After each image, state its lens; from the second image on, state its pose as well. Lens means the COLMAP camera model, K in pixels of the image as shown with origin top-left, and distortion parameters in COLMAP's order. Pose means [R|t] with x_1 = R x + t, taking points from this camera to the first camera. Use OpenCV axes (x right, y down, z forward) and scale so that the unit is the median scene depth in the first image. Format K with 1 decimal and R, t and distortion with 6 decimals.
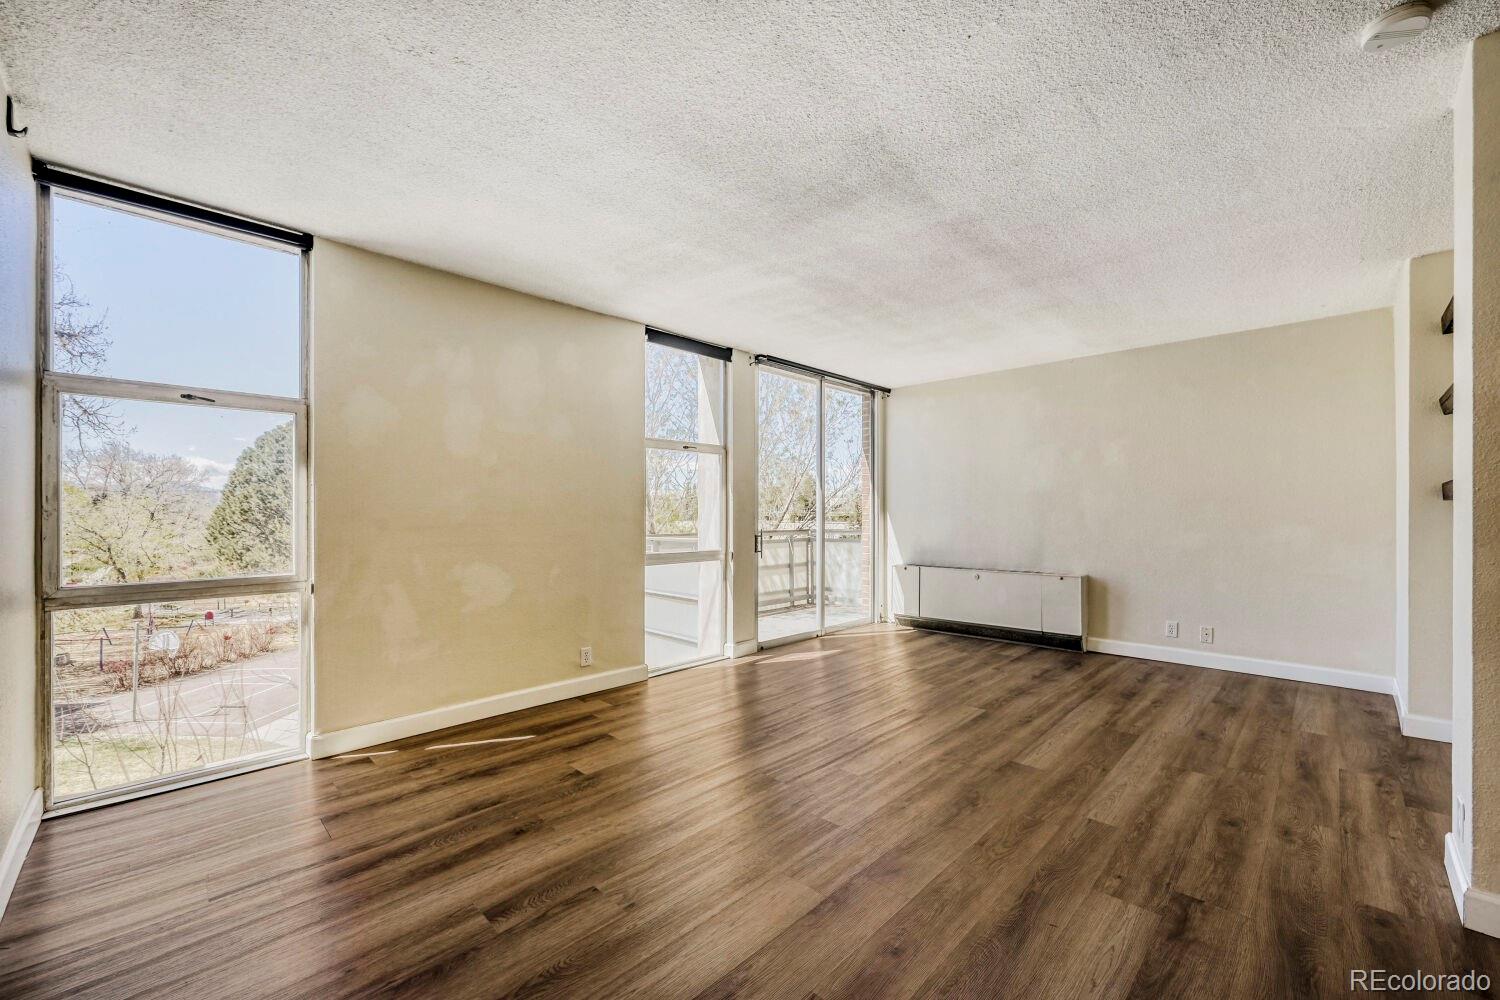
lens RADIAL K [[592.4, 0, 753.7], [0, 592.4, 511.6], [0, 0, 1]] dist [-0.000299, -0.000060]
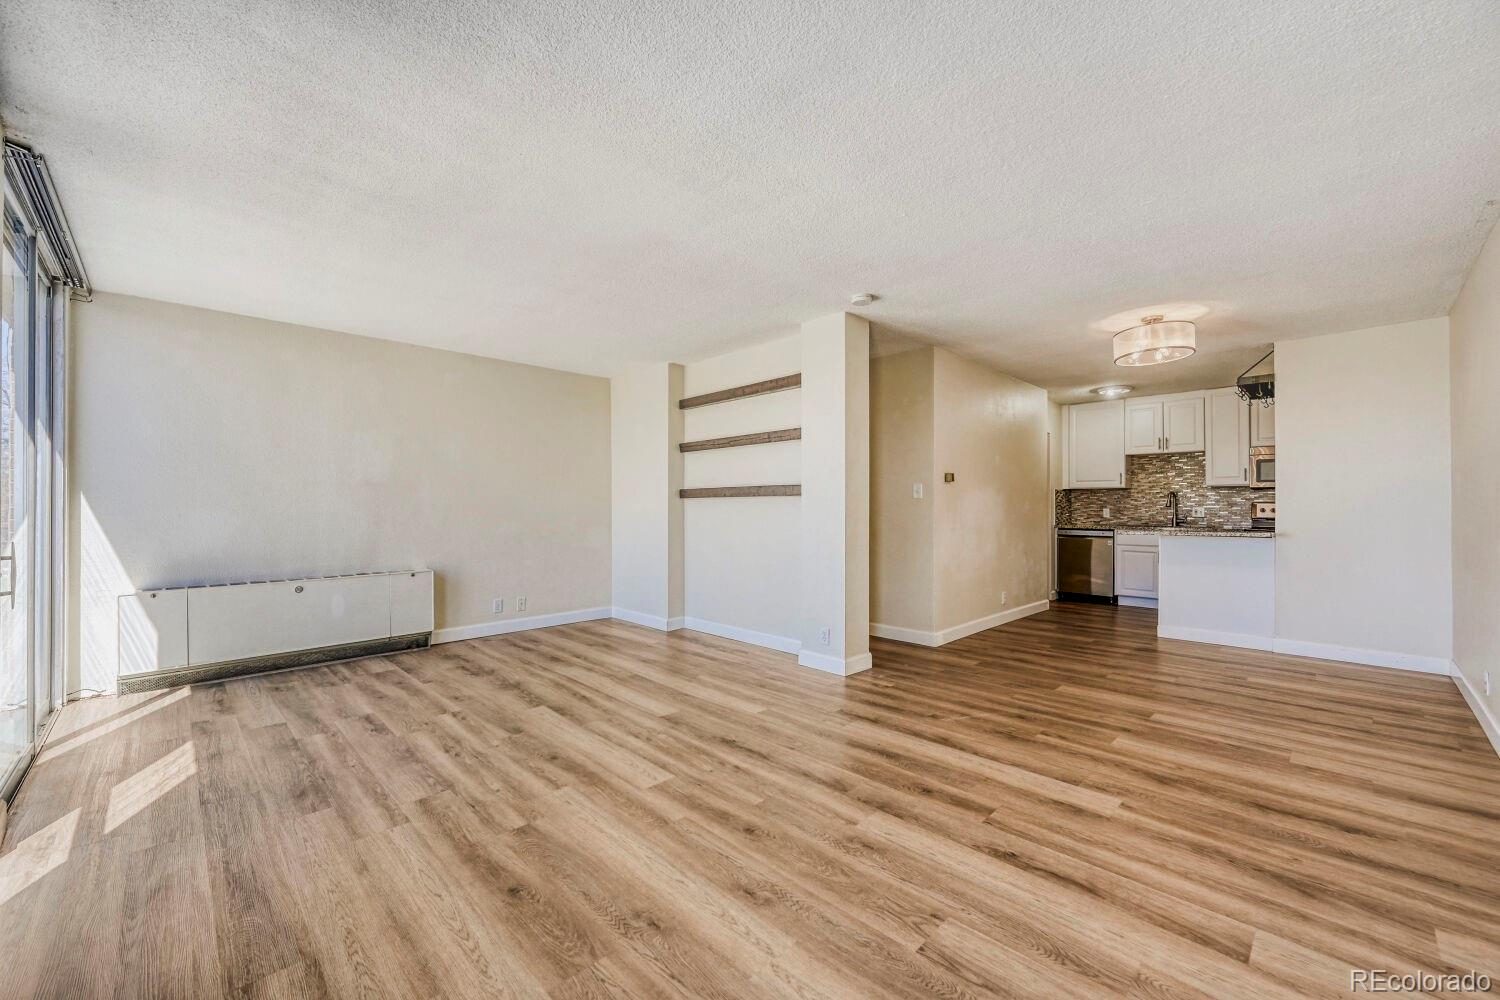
lens RADIAL K [[588.1, 0, 731.7], [0, 588.1, 500.4], [0, 0, 1]] dist [-0.011509, -0.000123]
pose [[0.027575, 0.009544, 0.999574, -0.618773], [-0.003189, 0.999950, -0.009460, -0.001841], [-0.999615, -0.002926, 0.027605, 0.690964]]
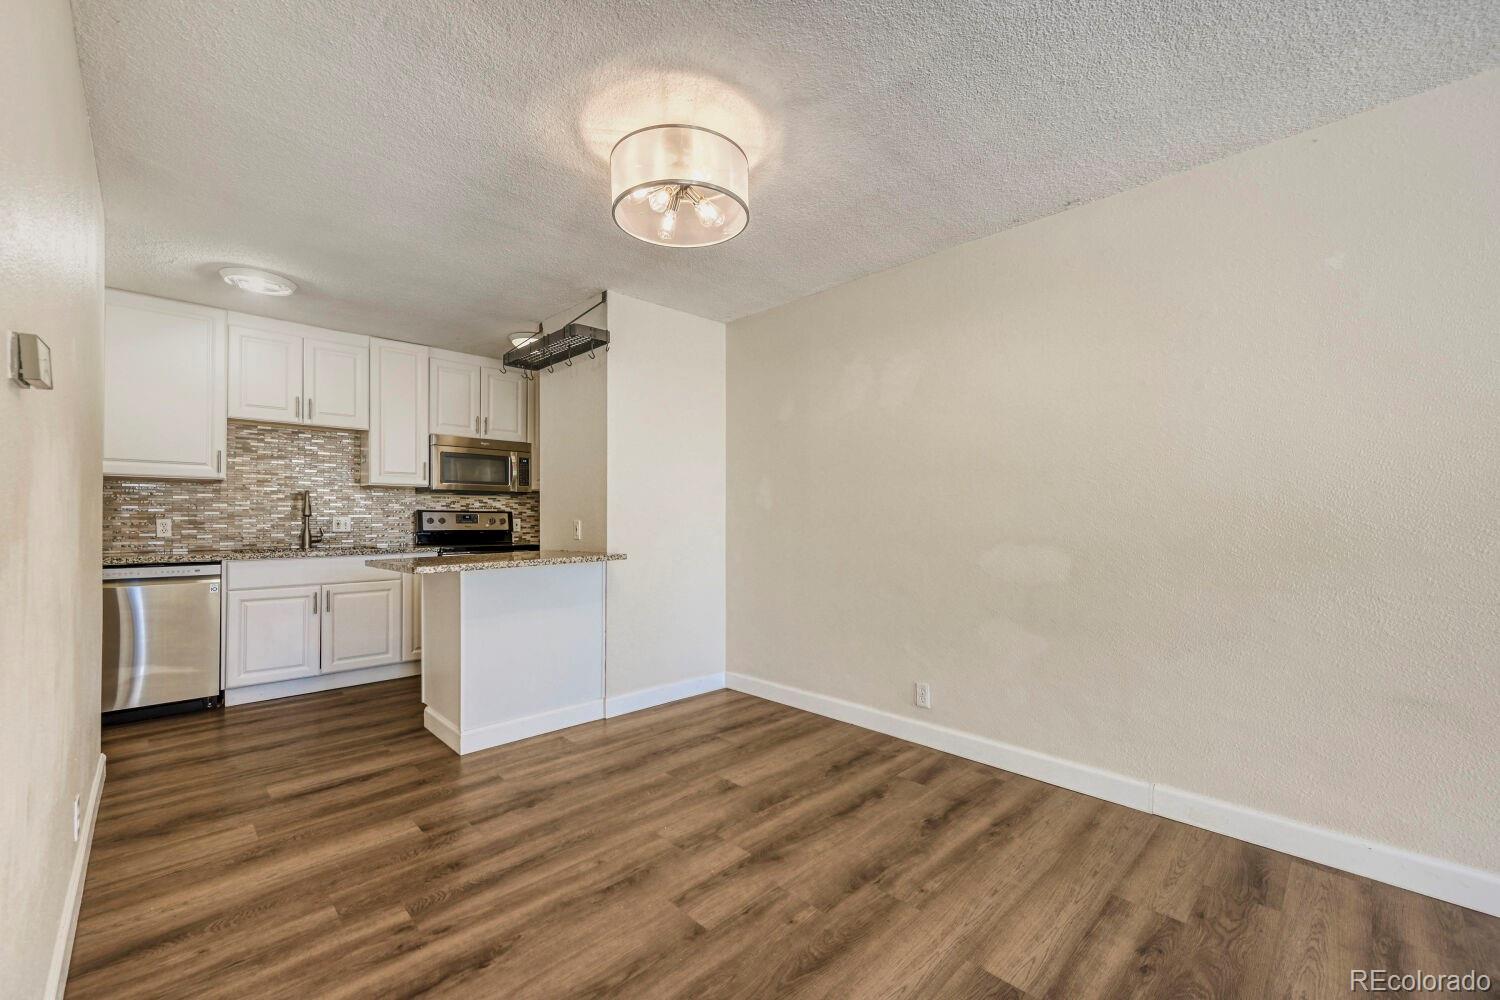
lens RADIAL K [[607.0, 0, 748.9], [0, 607.0, 518.5], [0, 0, 1]] dist [-0.000223, -0.000120]
pose [[-0.999992, -0.003784, 0.001438, 0.581205], [-0.003787, 0.999990, -0.002291, 0.000698], [-0.001429, -0.002296, -0.999996, 0.472060]]
